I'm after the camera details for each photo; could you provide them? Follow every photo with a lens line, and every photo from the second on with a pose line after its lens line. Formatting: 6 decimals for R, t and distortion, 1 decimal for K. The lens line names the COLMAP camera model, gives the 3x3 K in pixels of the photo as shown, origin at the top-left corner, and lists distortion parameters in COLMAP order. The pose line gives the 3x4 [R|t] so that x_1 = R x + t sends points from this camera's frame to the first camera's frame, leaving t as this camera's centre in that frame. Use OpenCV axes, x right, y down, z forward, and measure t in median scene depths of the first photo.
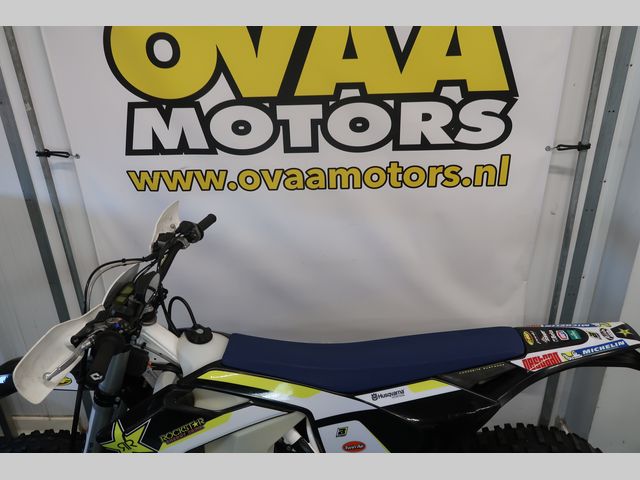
lens RADIAL K [[530.8, 0, 313.5], [0, 530.8, 236.1], [0, 0, 1]] dist [0.005468, 0.005214]
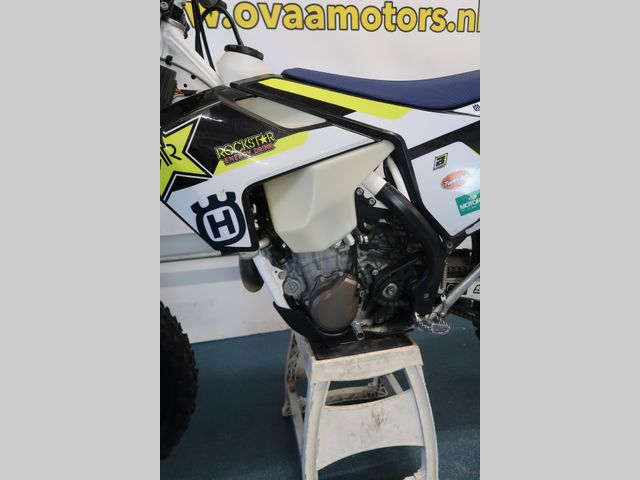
lens RADIAL K [[390.0, 0, 320.0], [0, 390.0, 242.4], [0, 0, 1]] dist [0.015169, -0.002253]
pose [[0.963475, -0.077841, 0.256236, -0.214543], [0.110309, 0.987237, -0.114867, 0.406472], [-0.244025, 0.138937, 0.959765, 0.372747]]
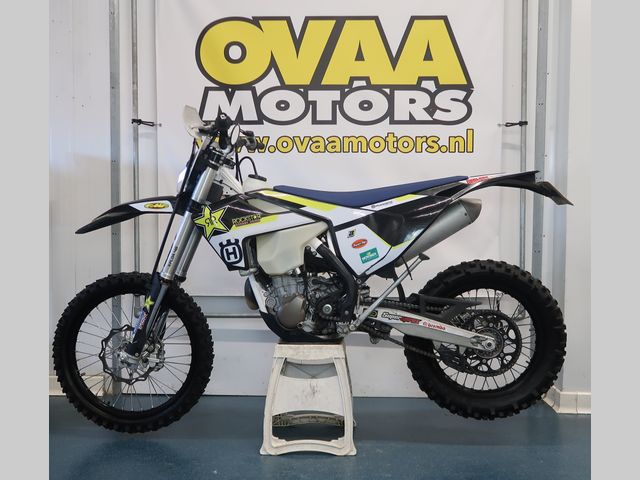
lens RADIAL K [[732.7, 0, 320.7], [0, 732.7, 242.5], [0, 0, 1]] dist [0.017232, 0.000000]
pose [[0.999331, 0.036032, 0.006293, -0.033603], [-0.030475, 0.915327, -0.401556, 0.919416], [-0.020229, 0.401096, 0.915813, -0.652300]]
